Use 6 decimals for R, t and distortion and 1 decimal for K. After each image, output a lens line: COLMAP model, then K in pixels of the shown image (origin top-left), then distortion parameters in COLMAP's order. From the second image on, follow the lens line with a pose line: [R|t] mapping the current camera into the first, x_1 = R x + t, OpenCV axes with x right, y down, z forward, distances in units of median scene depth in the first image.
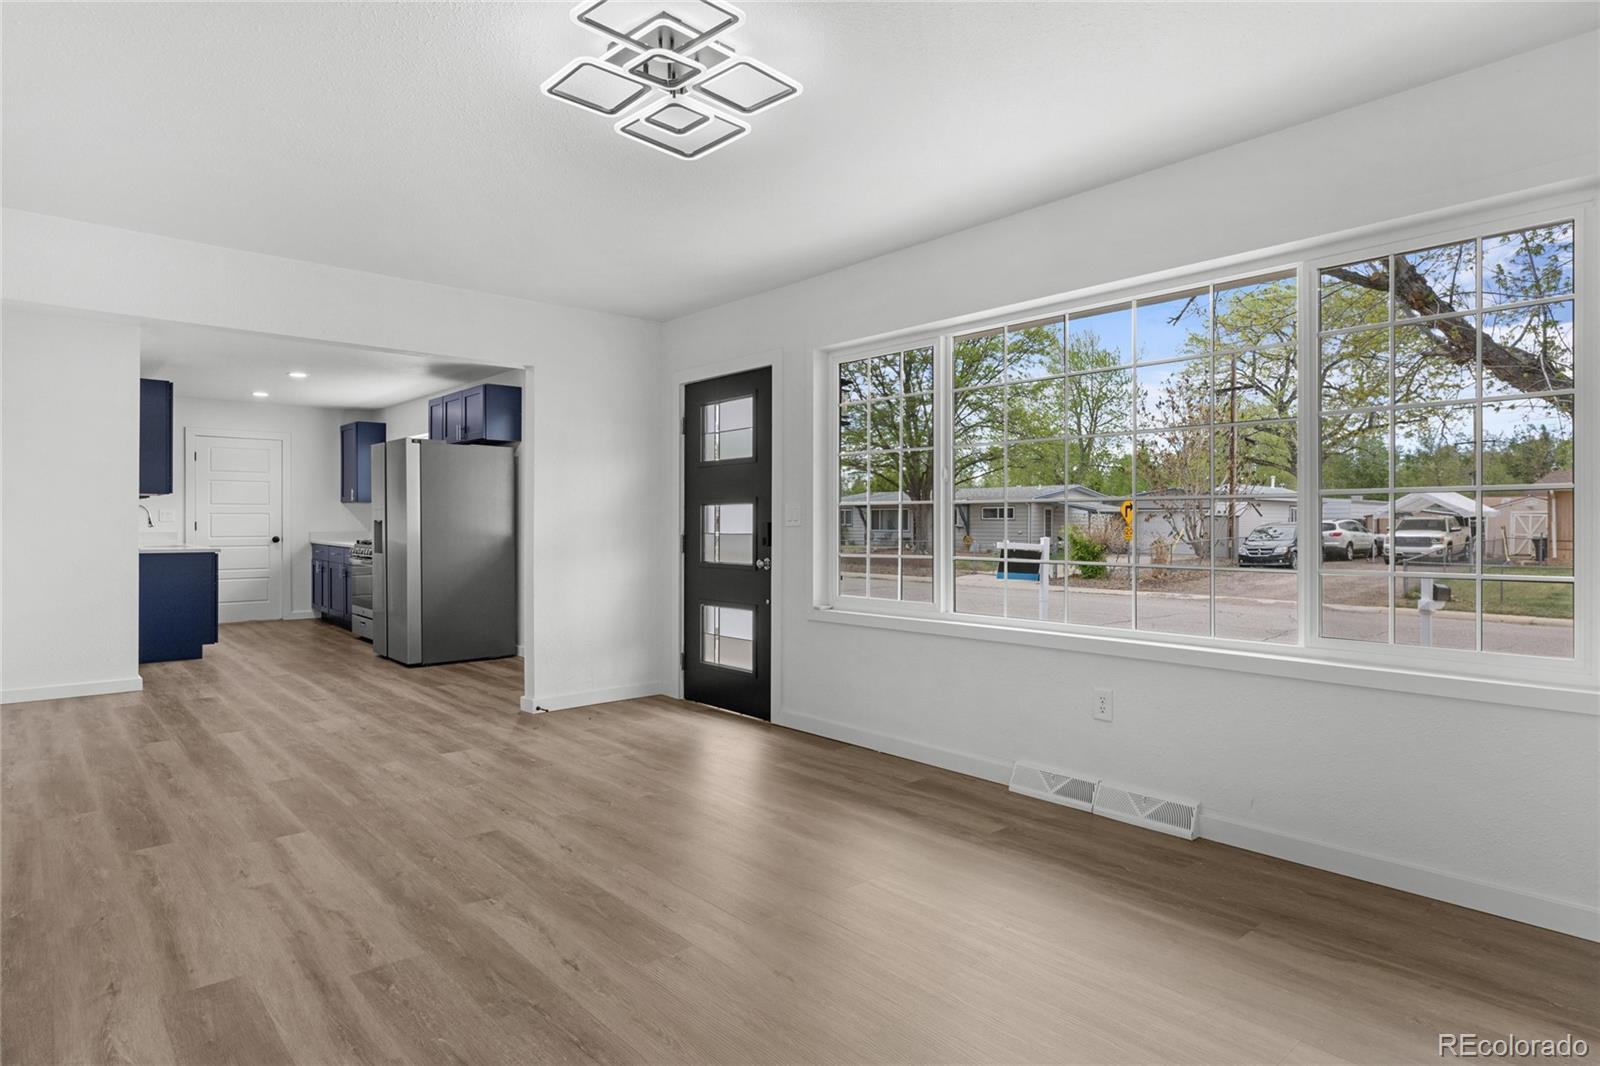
lens RADIAL K [[908.8, 0, 825.4], [0, 908.8, 515.3], [0, 0, 1]] dist [-0.000131, 0.002829]
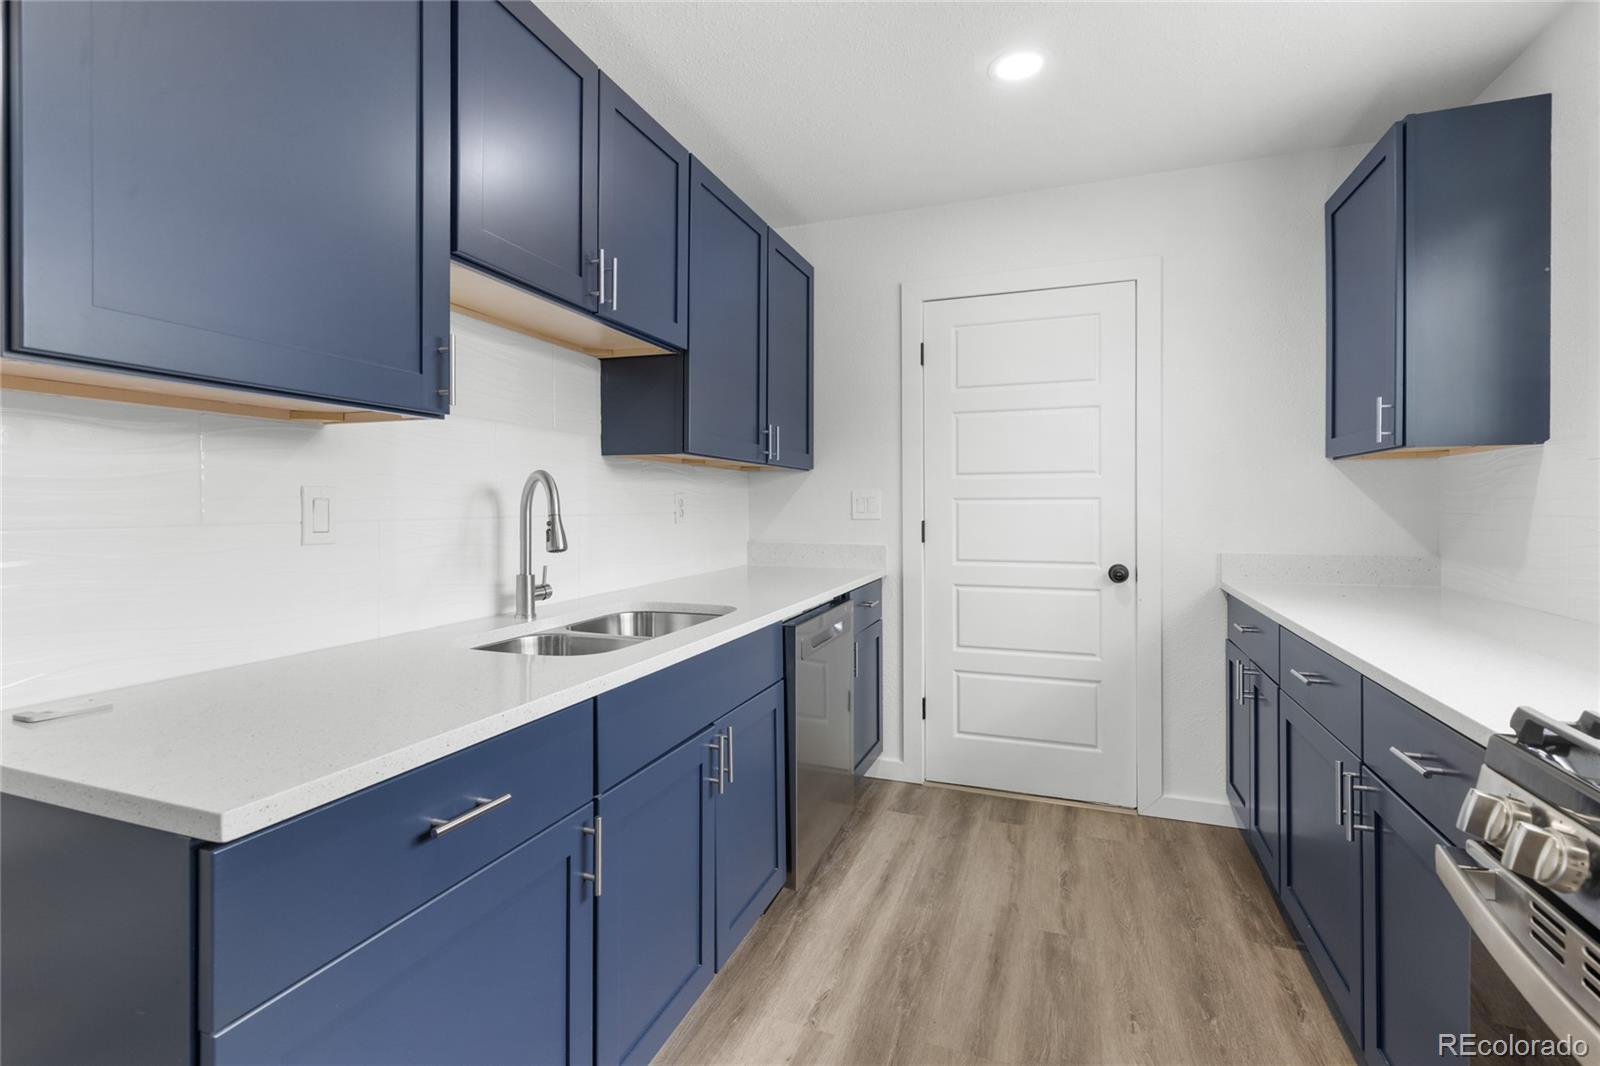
lens RADIAL K [[729.5, 0, 810.7], [0, 729.5, 505.8], [0, 0, 1]] dist [0.000368, 0.000671]
pose [[0.455746, 0.005646, -0.890092, -0.407636], [-0.008420, 0.999962, 0.002031, 0.002073], [0.890070, 0.006569, 0.455776, 0.759779]]
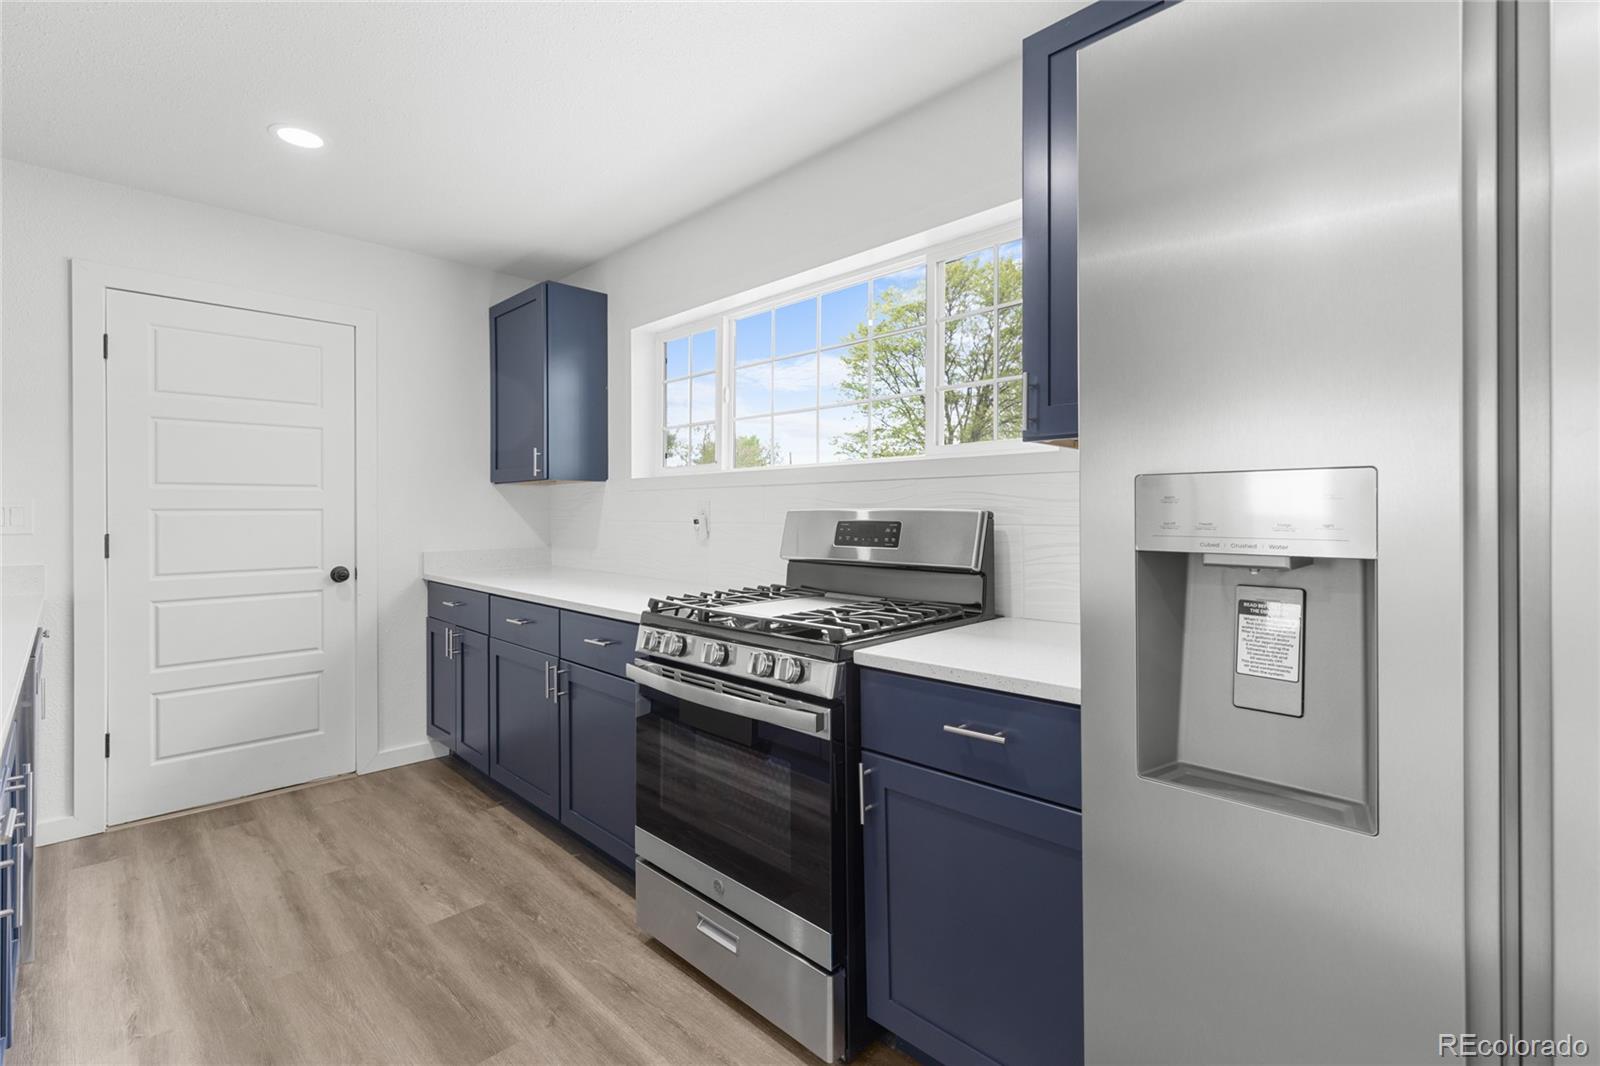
lens RADIAL K [[729.5, 0, 792.6], [0, 729.5, 509.7], [0, 0, 1]] dist [0.000368, 0.000671]
pose [[0.999253, 0.001220, 0.038620, -0.413316], [-0.000736, 0.999921, -0.012548, 0.002694], [-0.038632, 0.012510, 0.999175, 0.664431]]
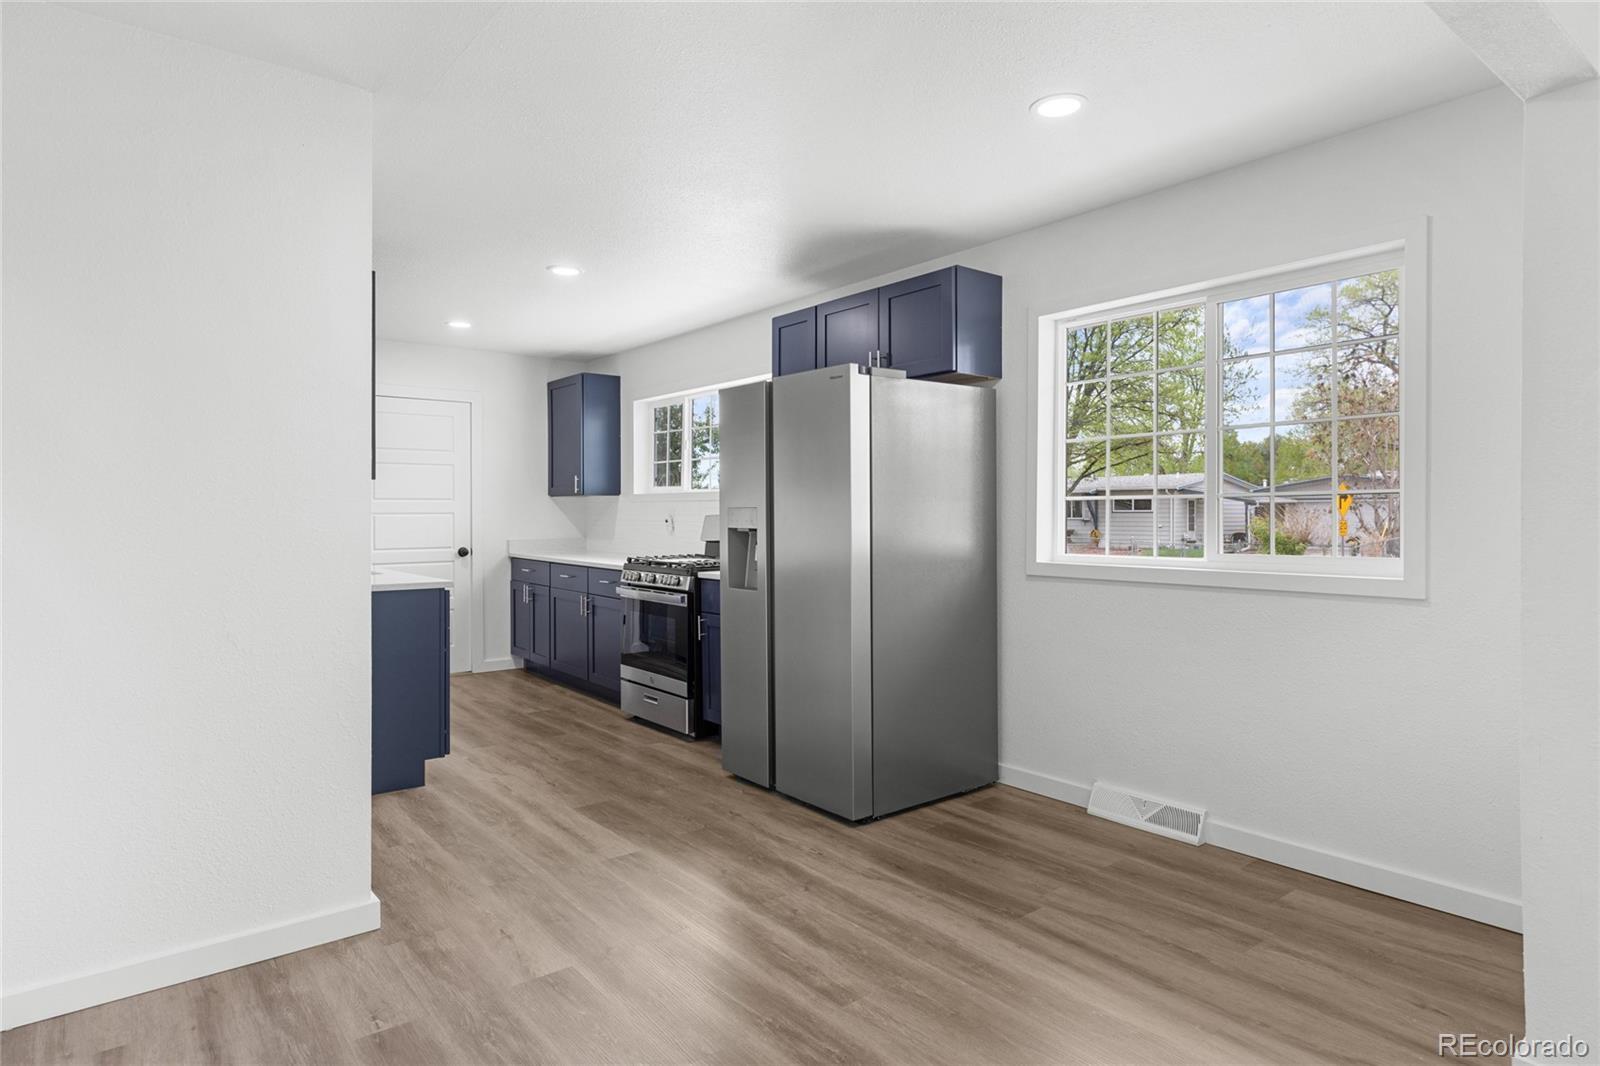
lens RADIAL K [[908.8, 0, 798.9], [0, 908.8, 528.3], [0, 0, 1]] dist [-0.000131, 0.002829]
pose [[0.997967, 0.006312, -0.063424, -0.314195], [-0.005713, 0.999937, 0.009614, 0.002094], [0.063481, -0.009232, 0.997940, 0.352983]]
